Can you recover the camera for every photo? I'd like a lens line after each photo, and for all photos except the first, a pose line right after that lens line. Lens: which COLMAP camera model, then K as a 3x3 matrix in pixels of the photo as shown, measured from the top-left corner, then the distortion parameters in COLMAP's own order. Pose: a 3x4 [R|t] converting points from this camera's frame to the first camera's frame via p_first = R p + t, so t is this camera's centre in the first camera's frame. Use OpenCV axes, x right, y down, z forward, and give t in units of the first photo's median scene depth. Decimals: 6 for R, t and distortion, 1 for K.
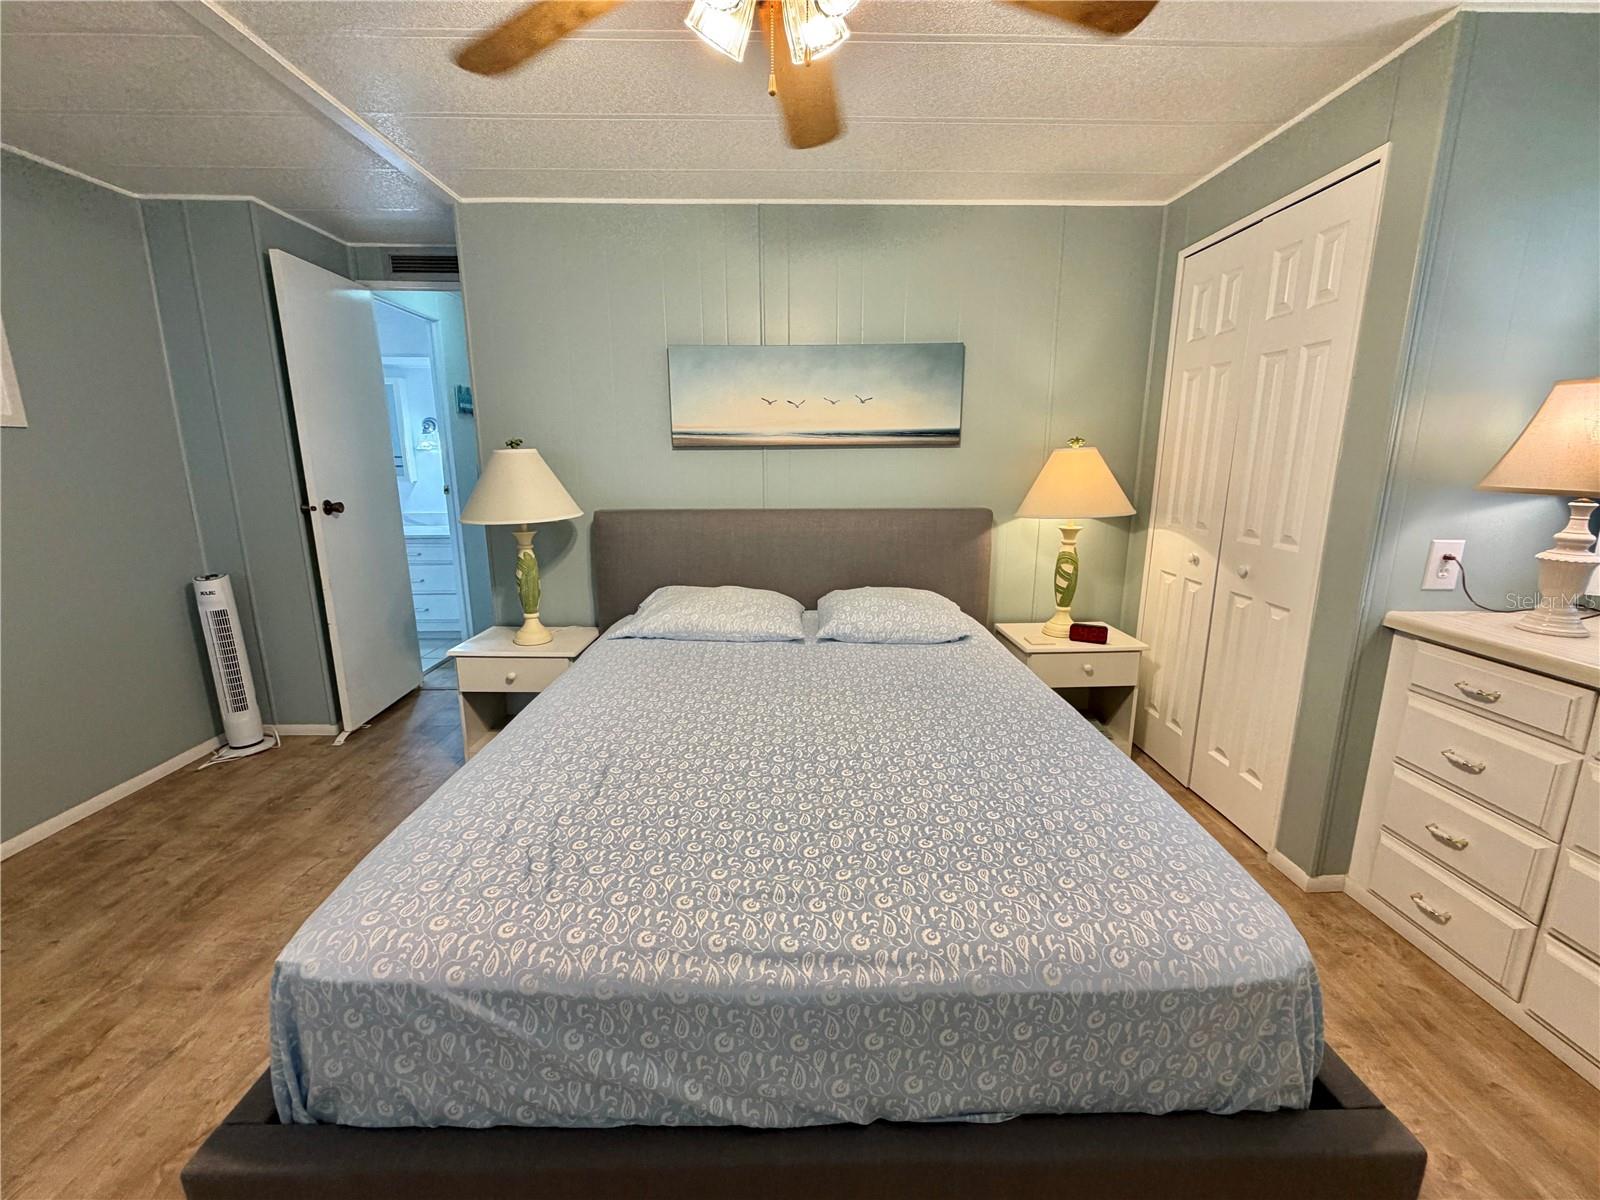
lens RADIAL K [[677.0, 0, 800.0], [0, 677.0, 600.0], [0, 0, 1]] dist [0.000405, -0.000174]
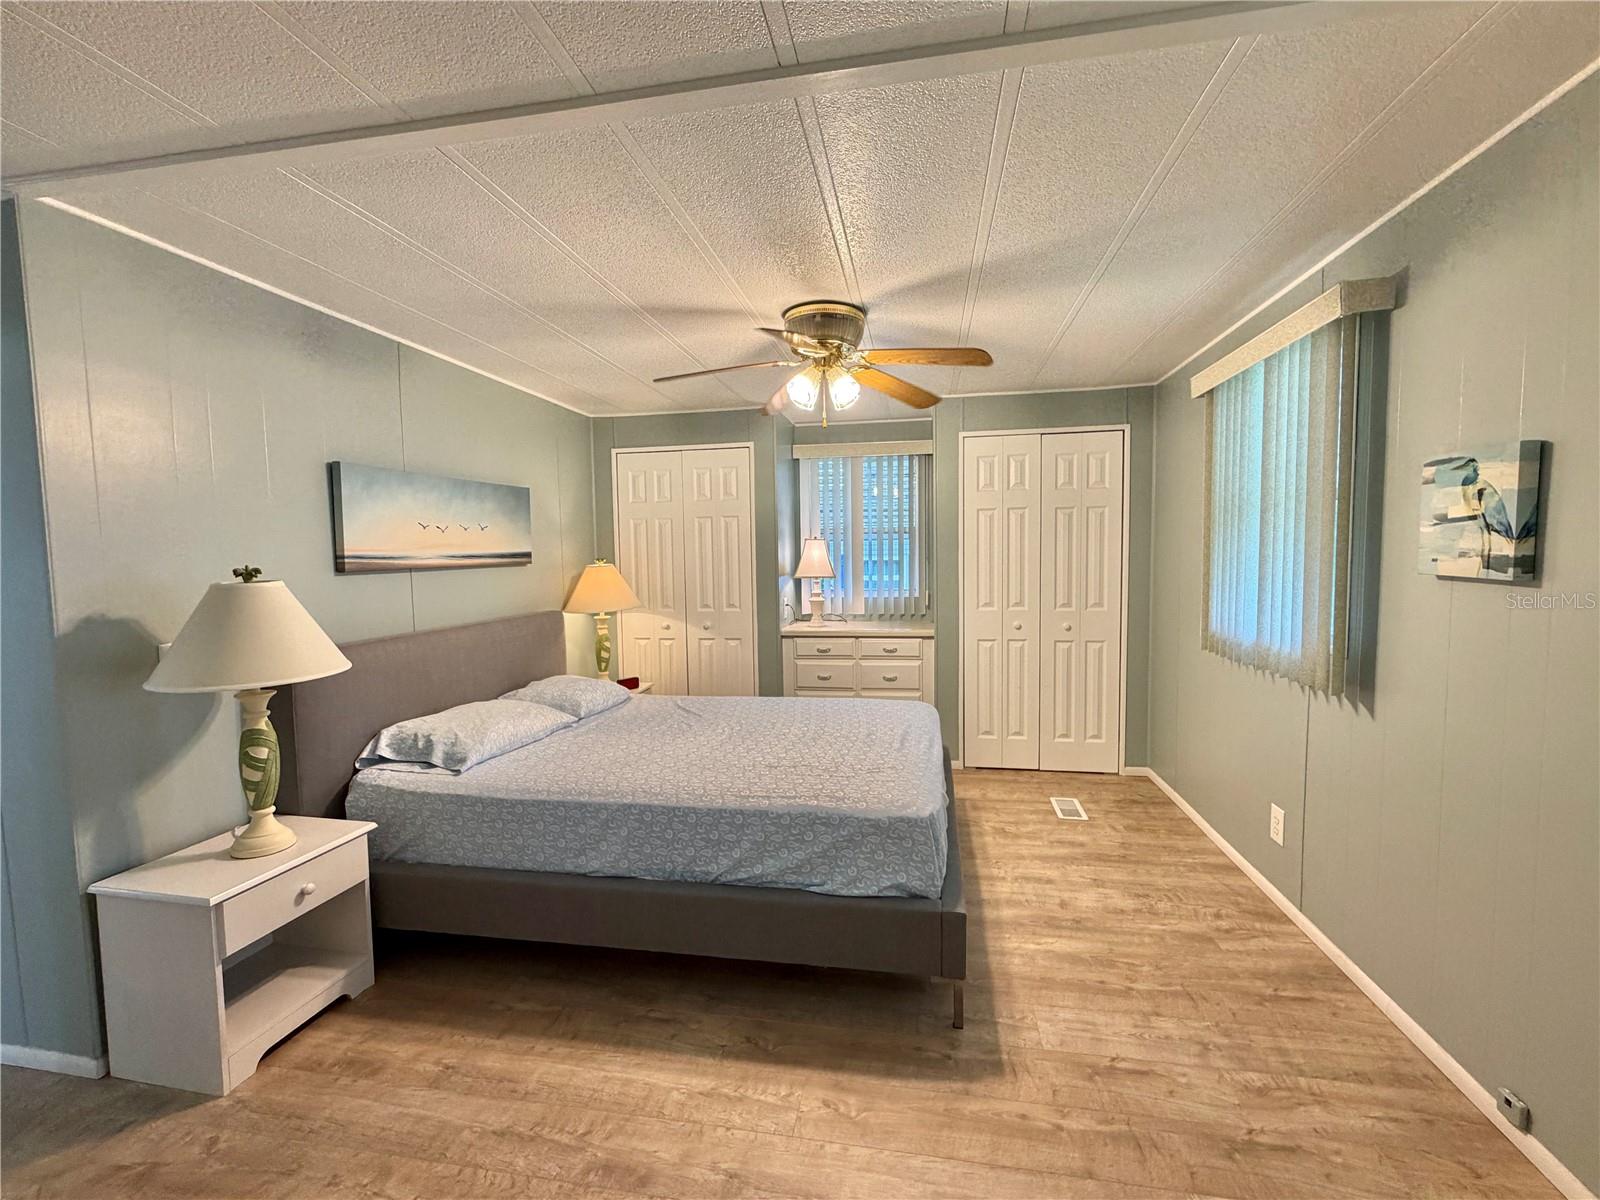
lens RADIAL K [[677.0, 0, 800.0], [0, 677.0, 600.0], [0, 0, 1]] dist [0.000405, -0.000174]
pose [[0.204115, -0.070370, 0.976414, -0.980854], [0.223623, 0.974393, 0.023477, -0.085123], [-0.953063, 0.213557, 0.214625, 0.274671]]
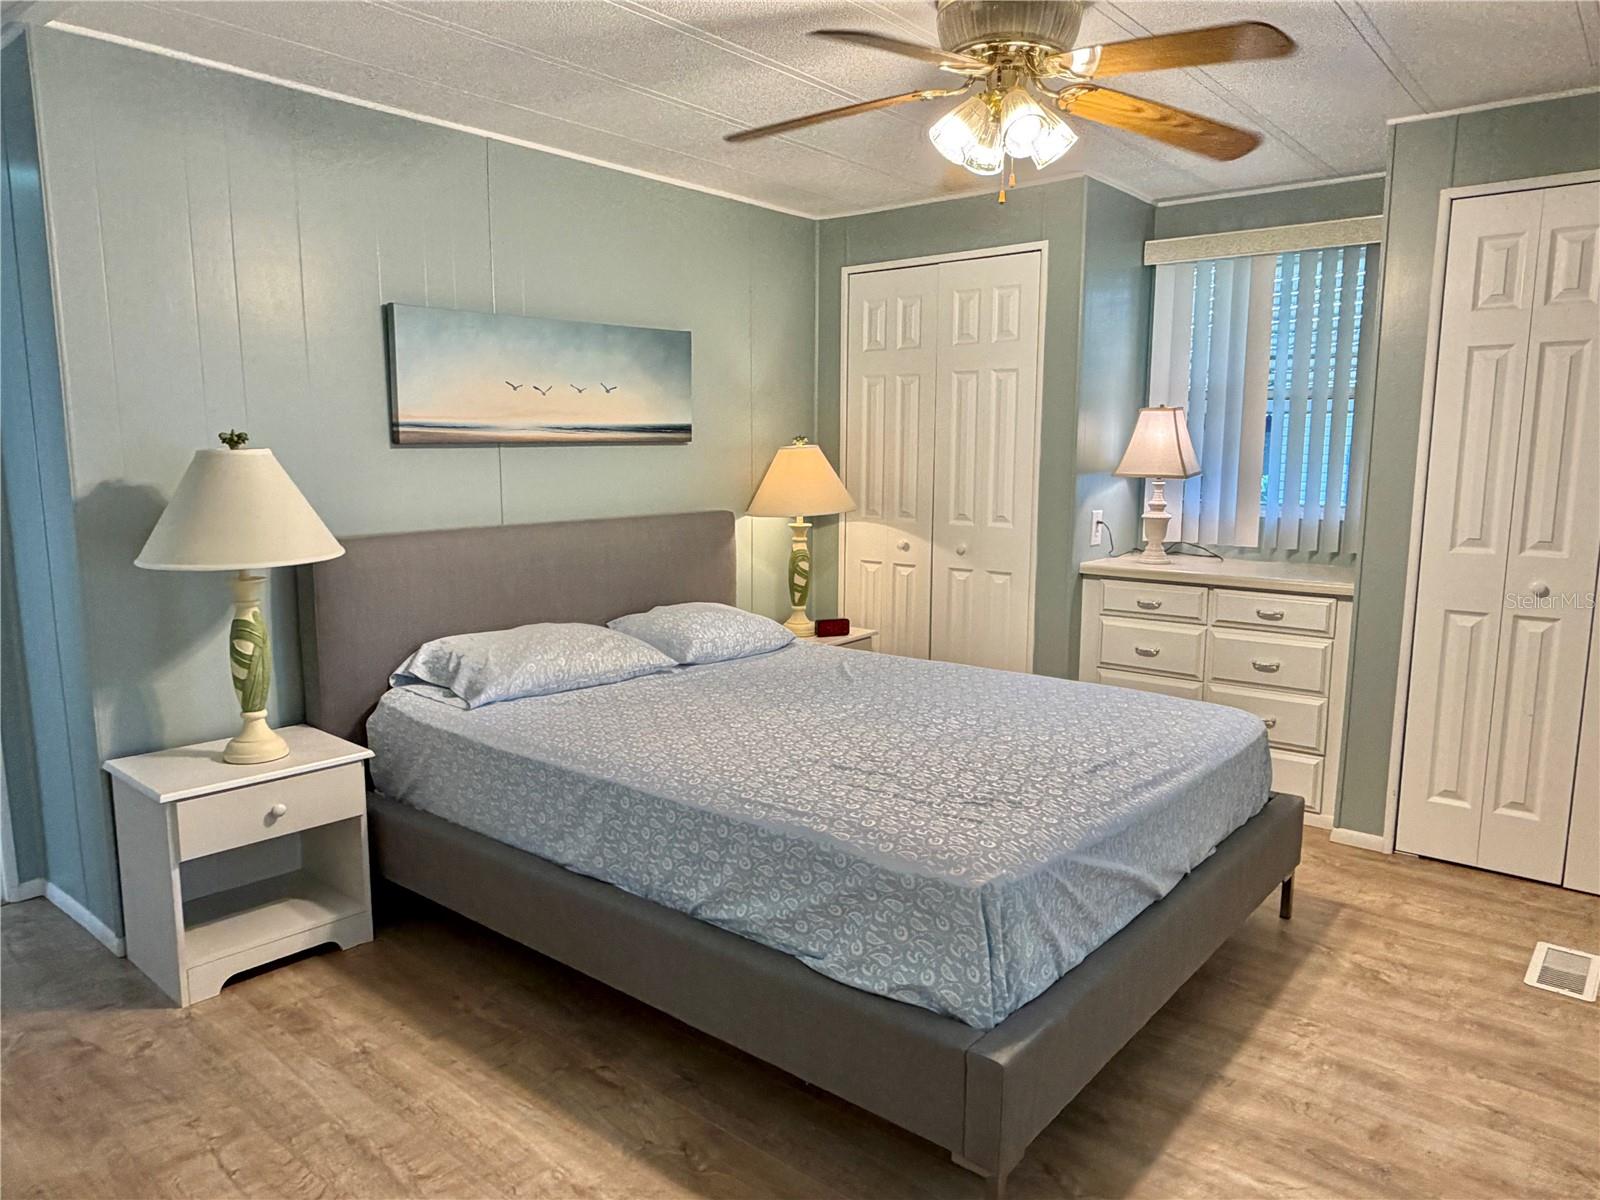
lens RADIAL K [[1063.4, 0, 796.2], [0, 1063.4, 602.1], [0, 0, 1]] dist [-0.004880, 0.003081]
pose [[0.657388, -0.109978, 0.745484, -0.802135], [0.157899, 0.987434, 0.006432, -0.006786], [-0.736824, 0.113483, 0.666493, -0.019894]]
